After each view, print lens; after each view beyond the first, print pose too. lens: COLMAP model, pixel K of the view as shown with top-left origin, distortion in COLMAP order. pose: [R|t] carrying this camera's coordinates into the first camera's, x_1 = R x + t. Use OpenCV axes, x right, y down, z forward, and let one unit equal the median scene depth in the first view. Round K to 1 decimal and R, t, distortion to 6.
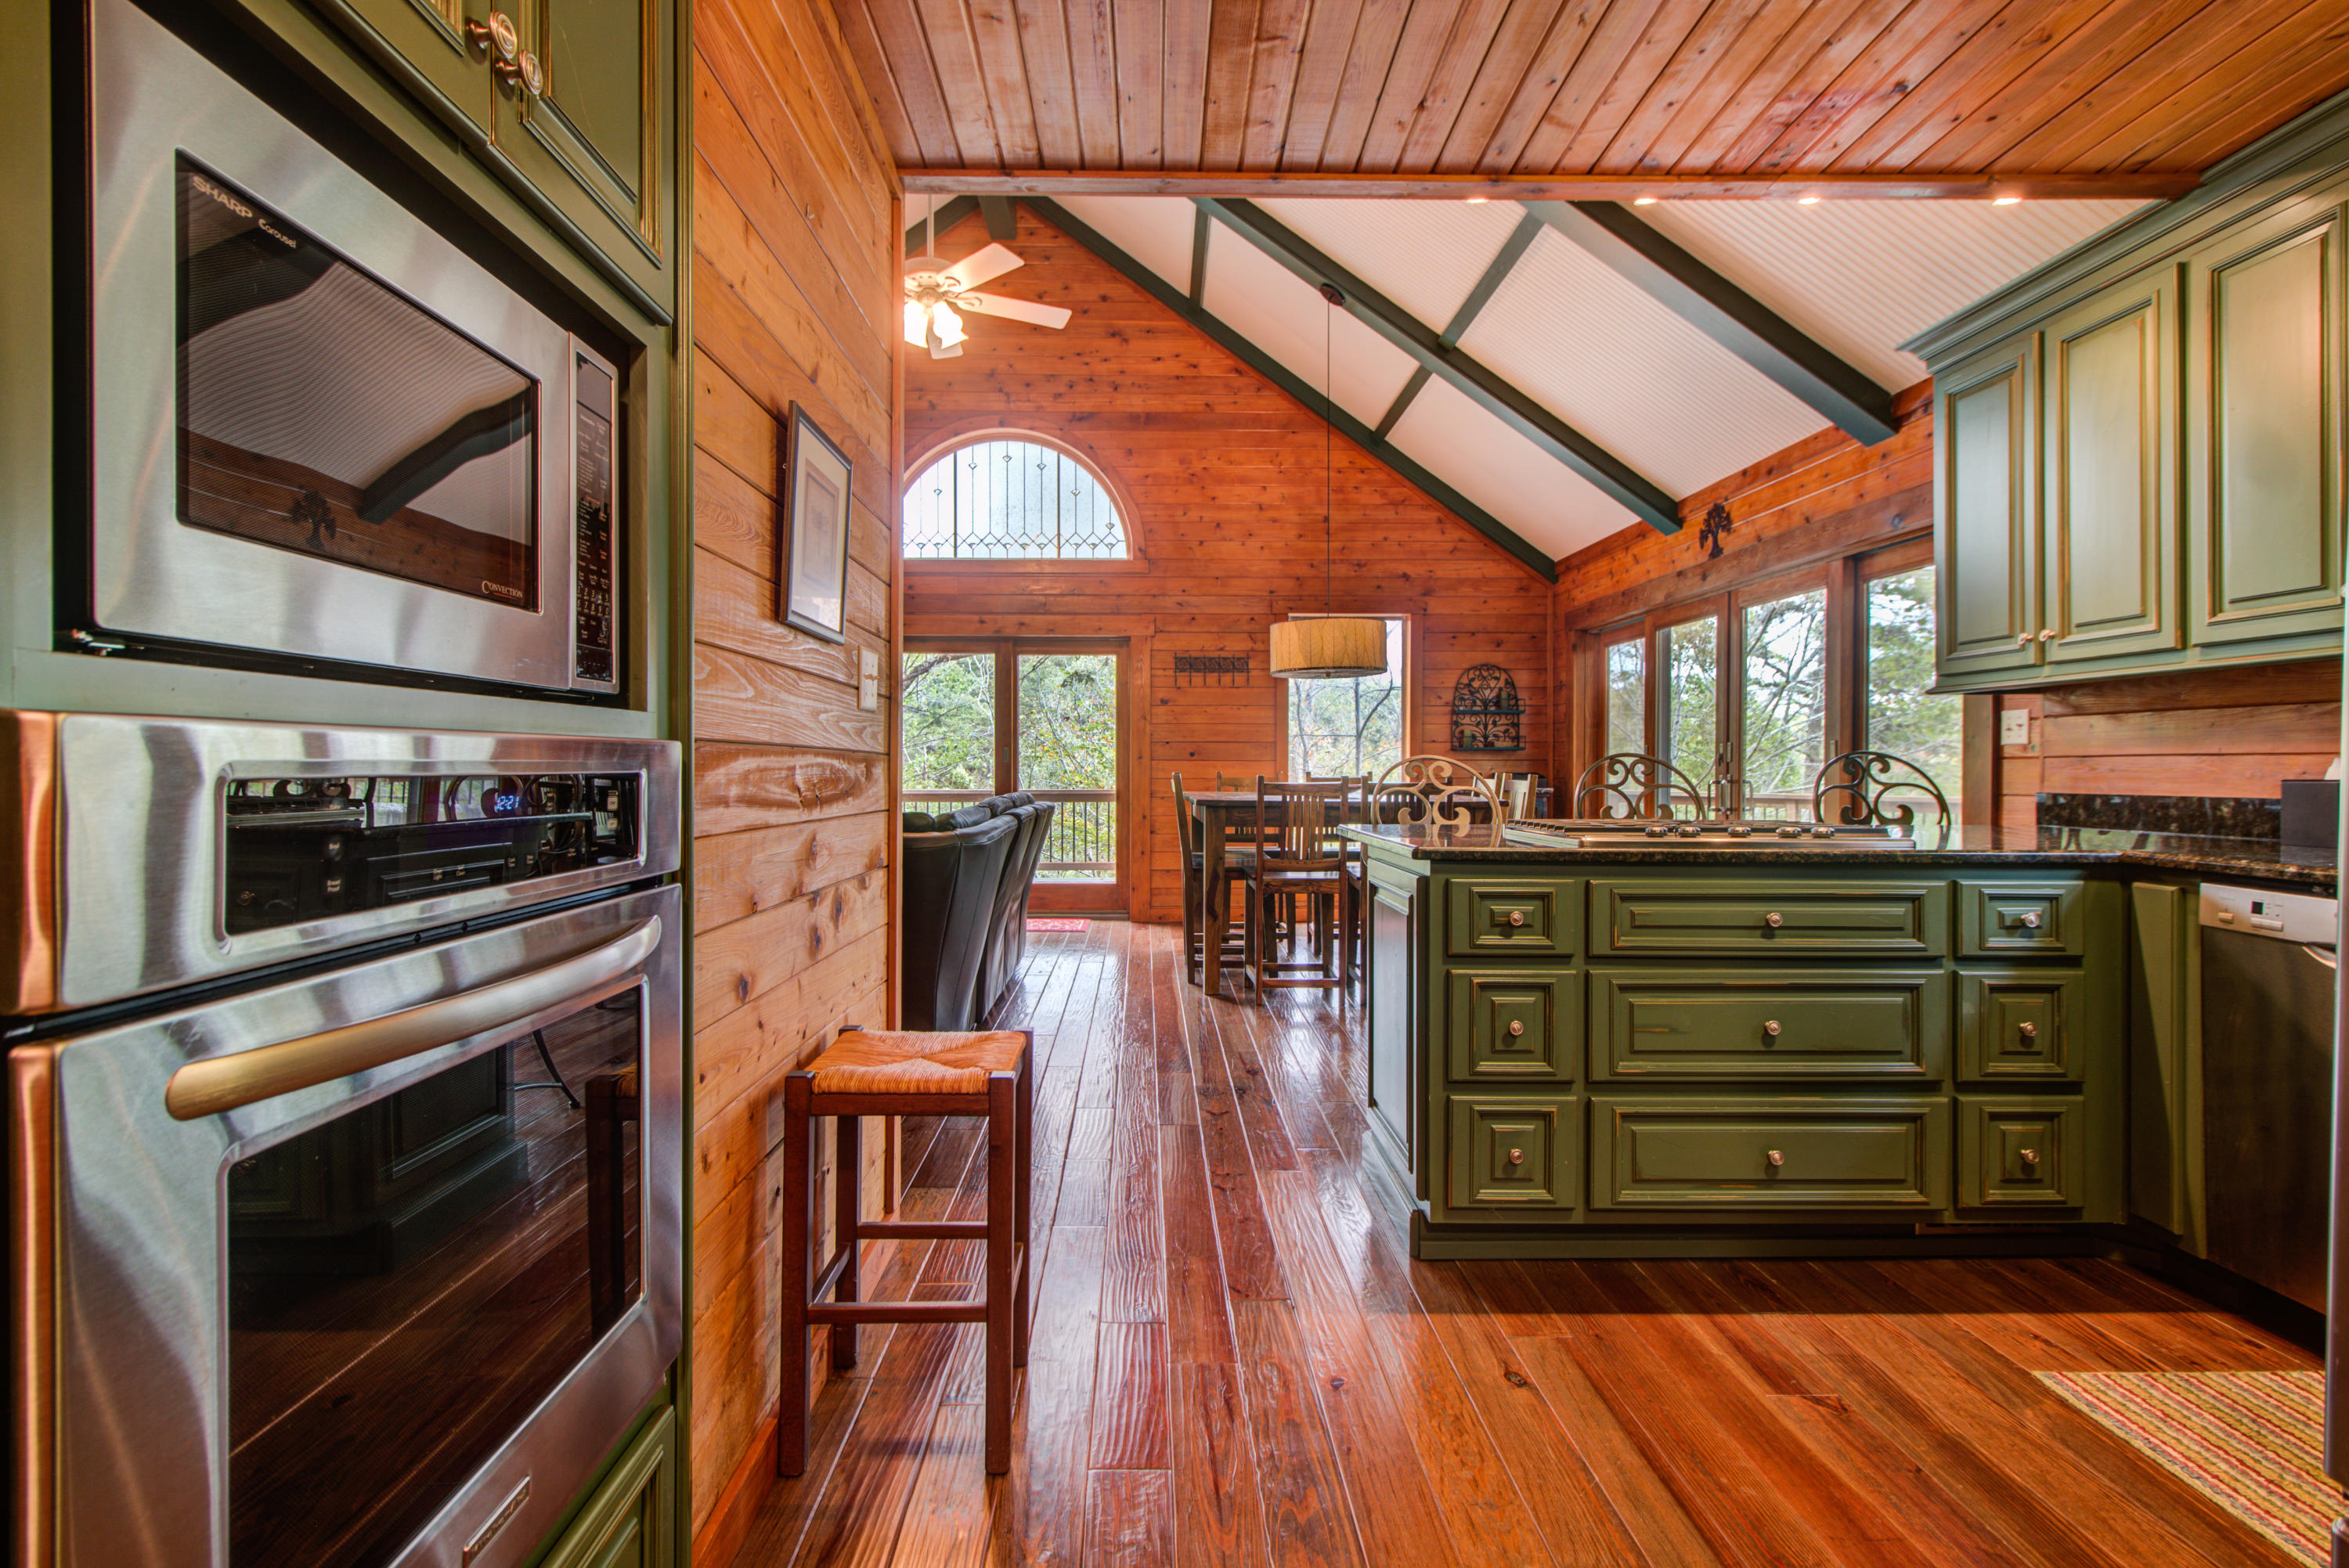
lens RADIAL K [[1135.4, 0, 1164.8], [0, 1135.4, 771.7], [0, 0, 1]] dist [0.009201, 0.000215]
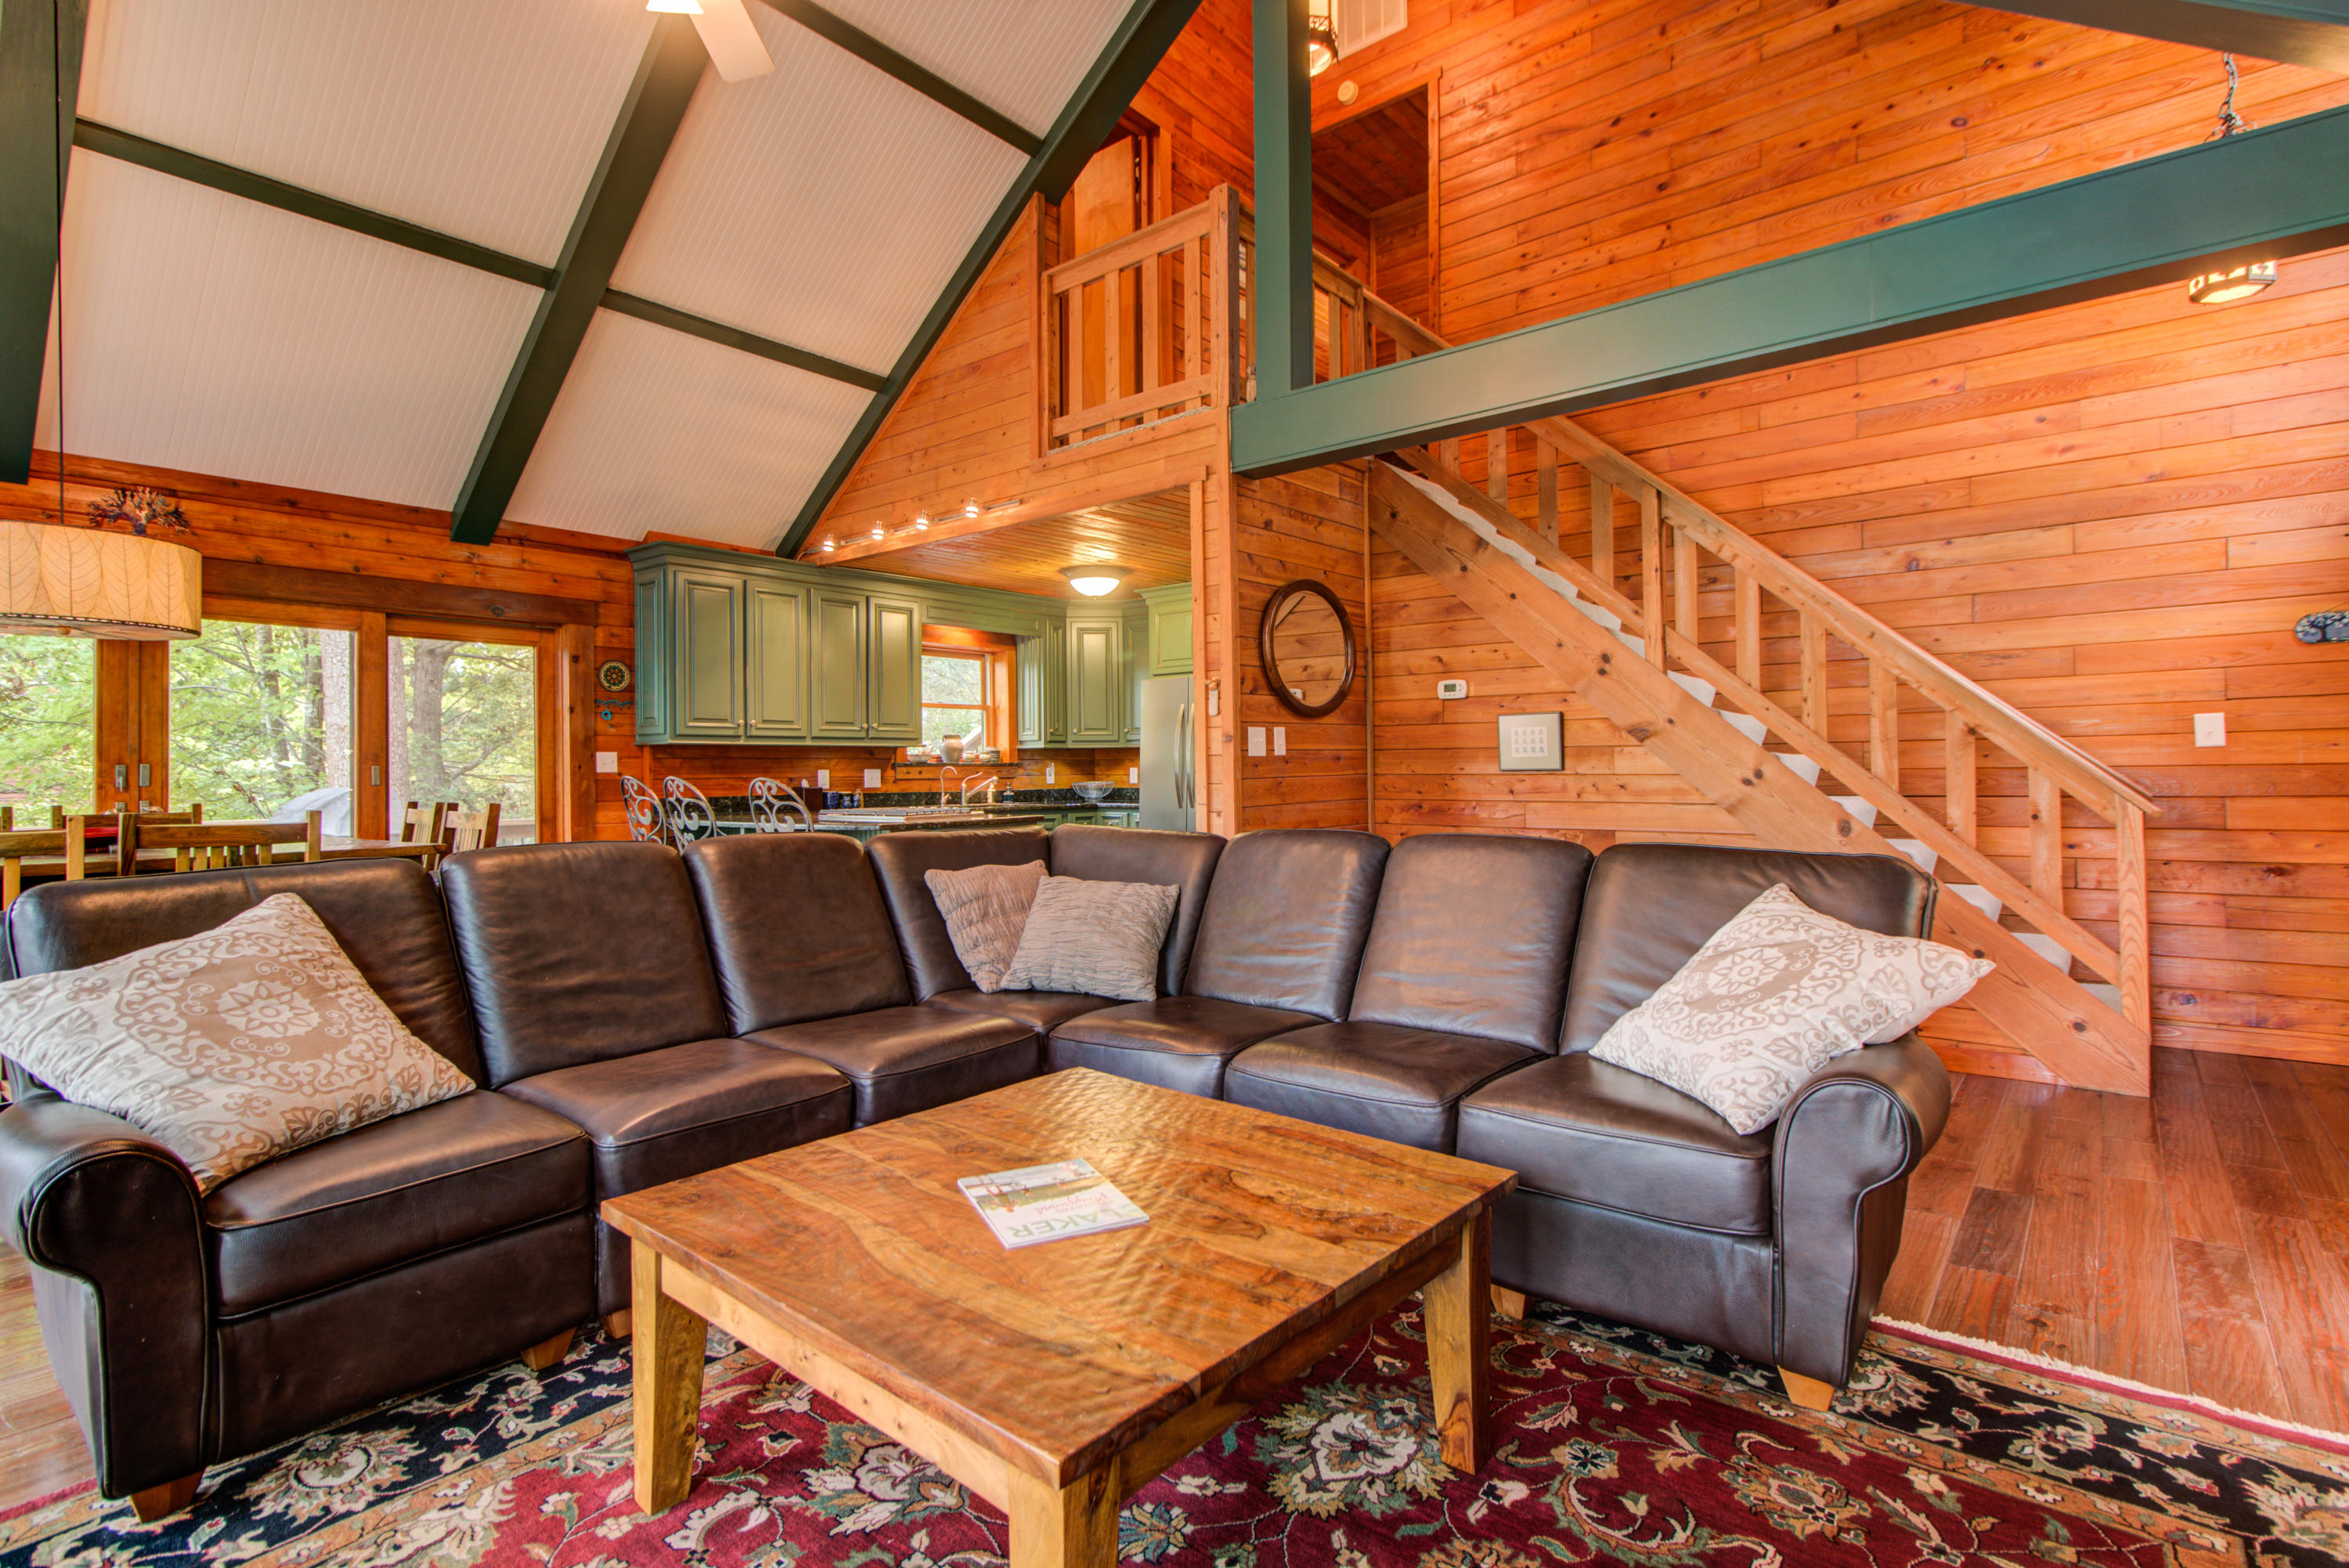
lens RADIAL K [[1134.4, 0, 1162.0], [0, 1134.4, 771.0], [0, 0, 1]] dist [0.007849, -0.002369]
pose [[-0.754741, 0.006141, 0.655995, -0.482671], [0.011426, 0.999928, 0.003785, -0.010684], [-0.655924, 0.010352, -0.754756, 0.829578]]
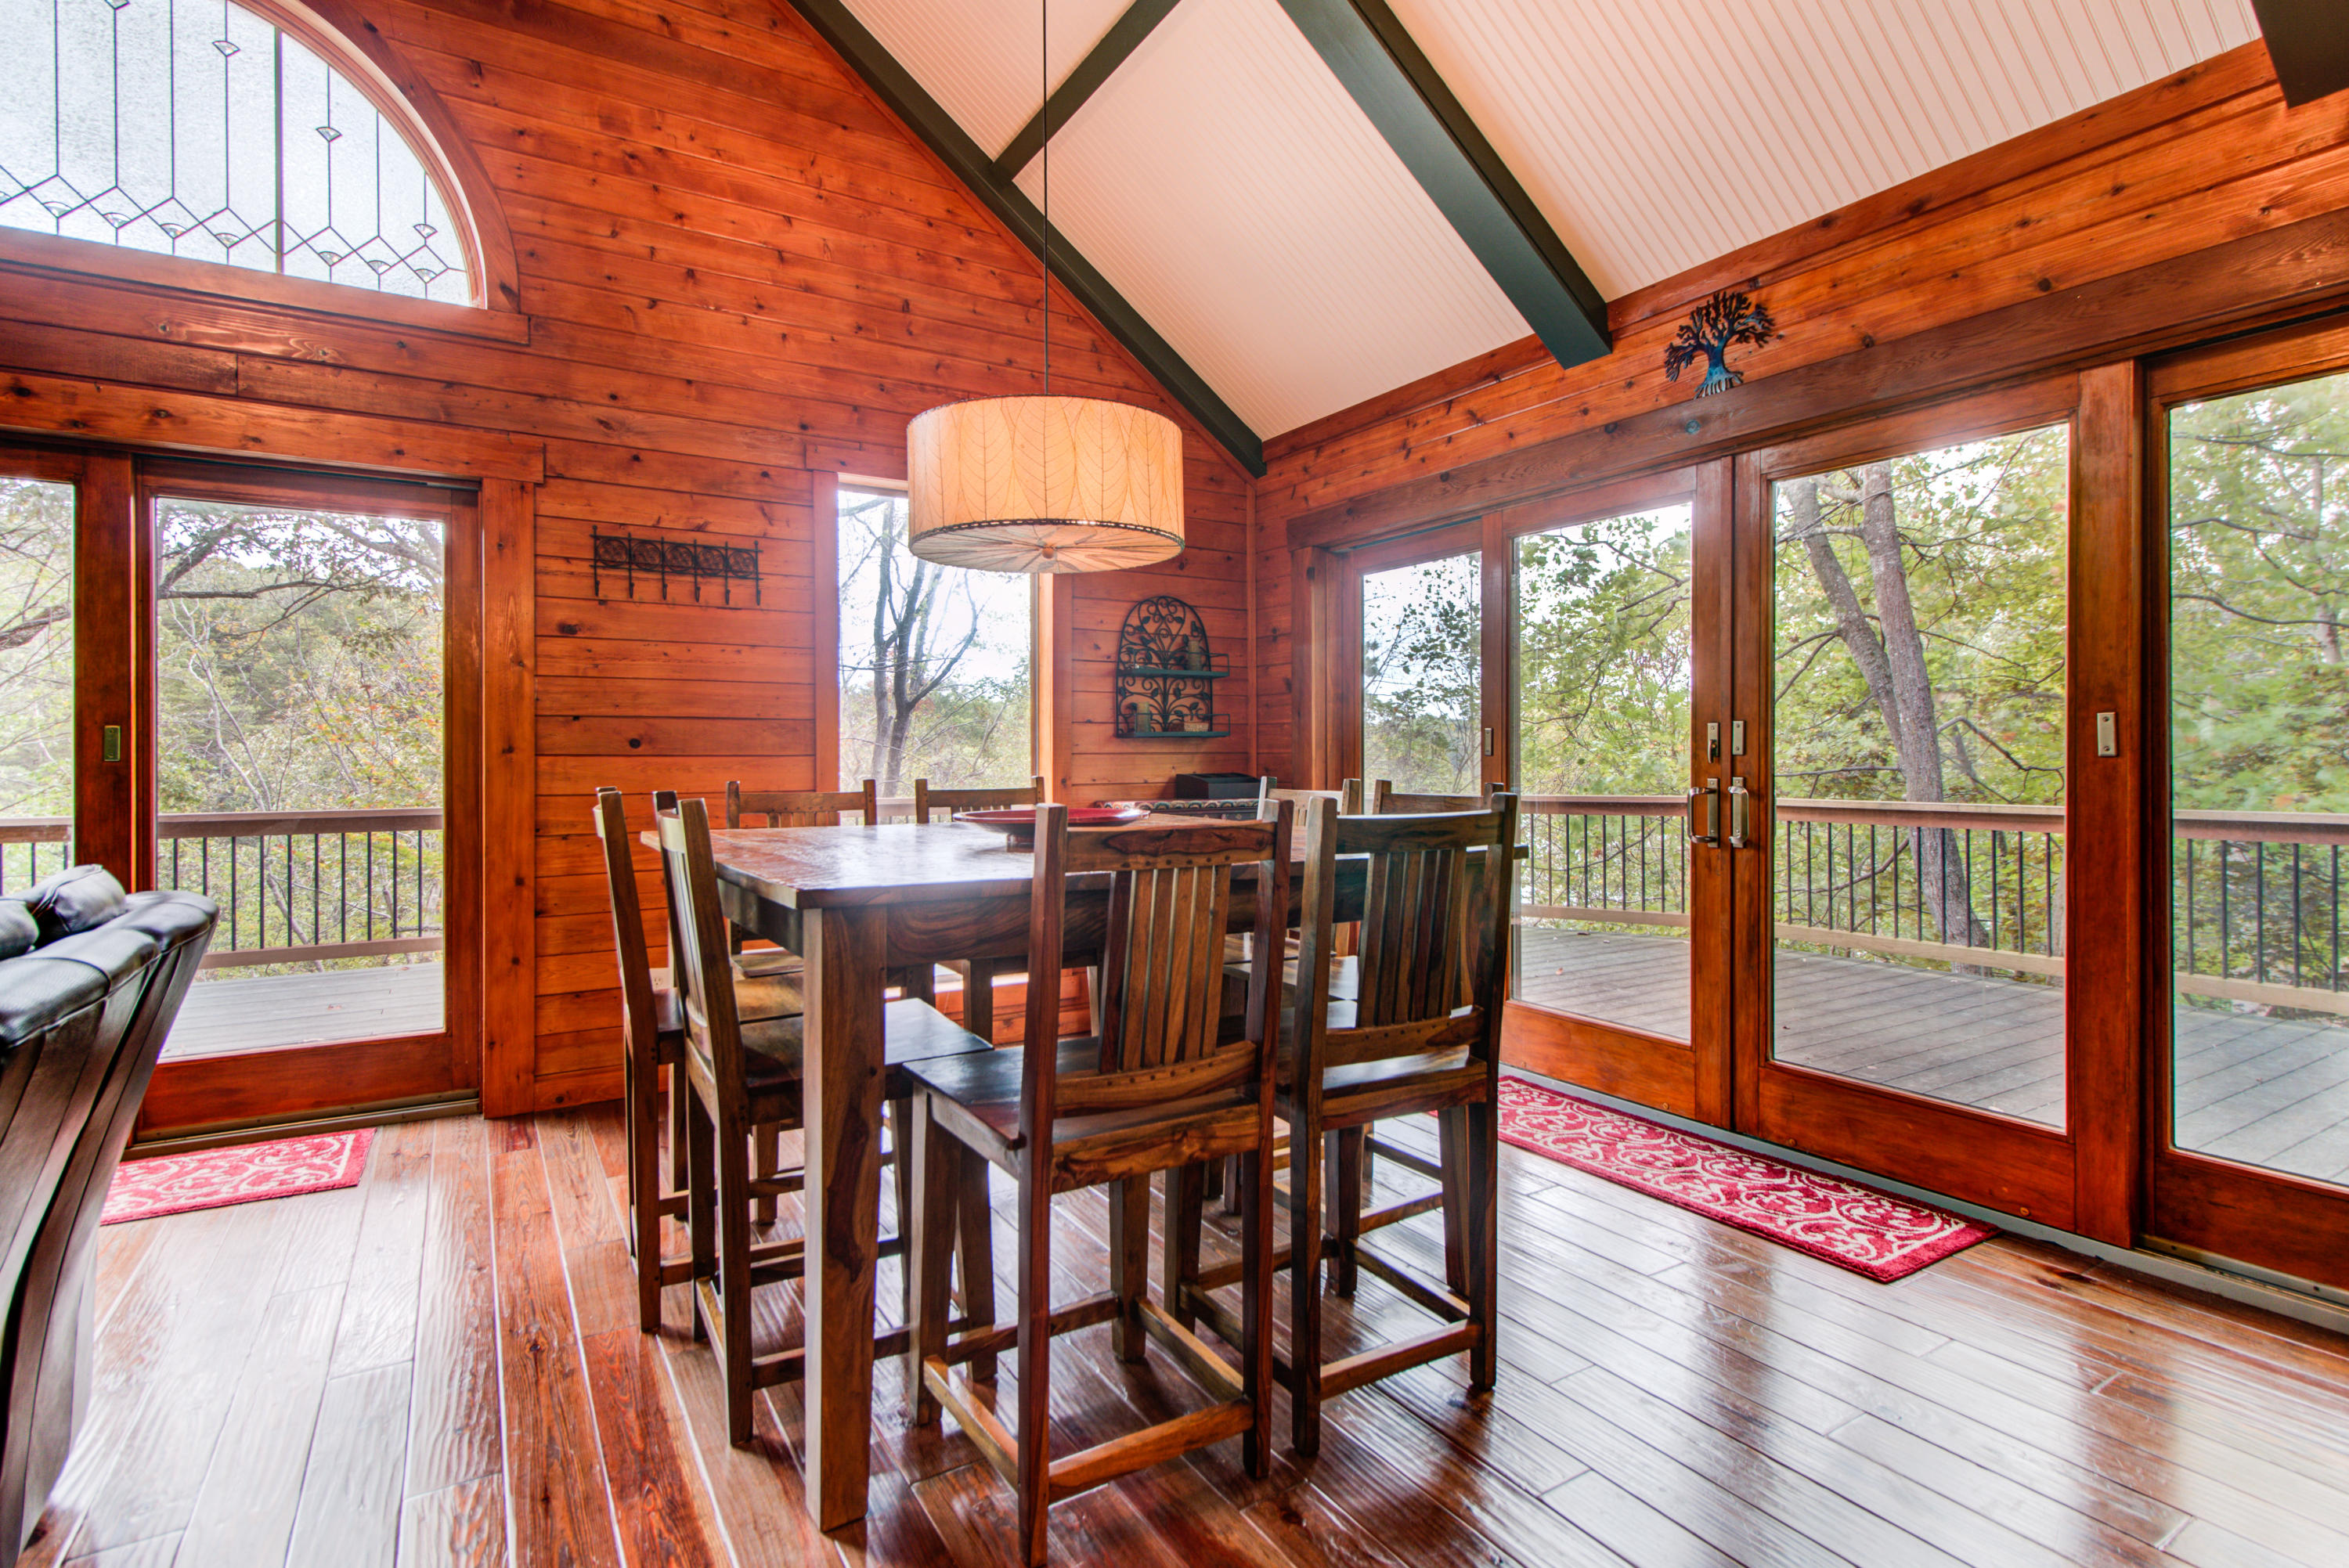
lens RADIAL K [[1145.2, 0, 1178.5], [0, 1145.2, 756.6], [0, 0, 1]] dist [0.004954, -0.000791]
pose [[0.858855, -0.004799, 0.512196, -0.026458], [0.008877, 0.999945, -0.005516, -0.004993], [-0.512141, 0.009284, 0.858851, 0.471266]]
